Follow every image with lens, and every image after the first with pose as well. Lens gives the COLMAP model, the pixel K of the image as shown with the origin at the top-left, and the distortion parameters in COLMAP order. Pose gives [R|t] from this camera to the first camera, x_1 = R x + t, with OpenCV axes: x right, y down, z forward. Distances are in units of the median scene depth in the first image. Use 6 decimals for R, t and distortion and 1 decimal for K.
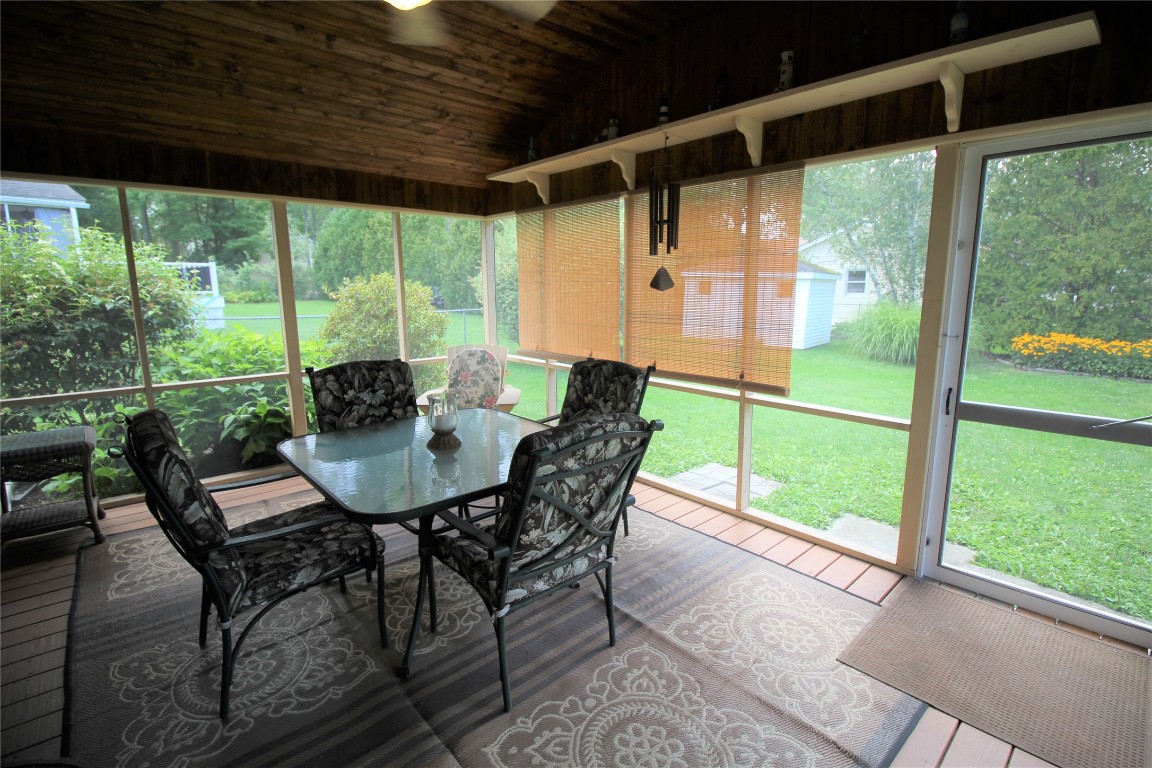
lens RADIAL K [[531.9, 0, 578.0], [0, 531.9, 387.7], [0, 0, 1]] dist [-0.012638, -0.002081]
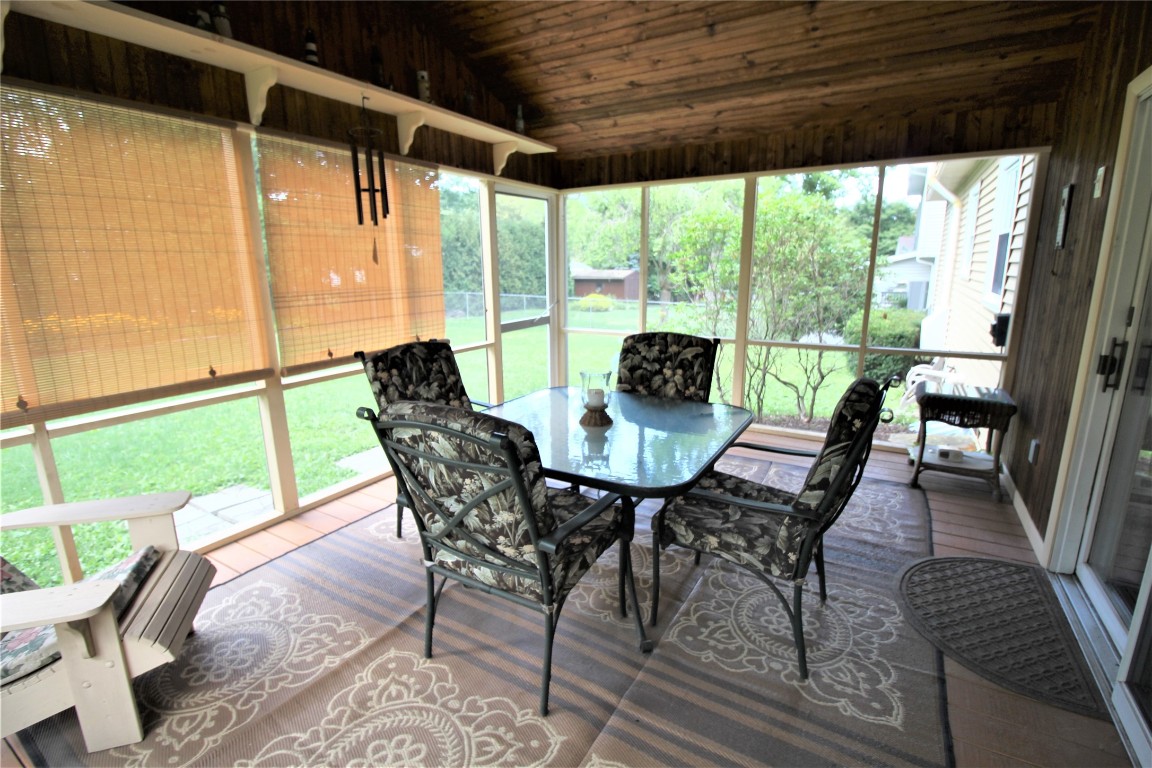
lens RADIAL K [[531.9, 0, 580.1], [0, 531.9, 378.6], [0, 0, 1]] dist [-0.012638, -0.002081]
pose [[-0.291731, -0.202173, 0.934890, -0.806089], [0.175952, 0.949384, 0.260213, -0.164184], [-0.940177, 0.240408, -0.241393, 0.887988]]
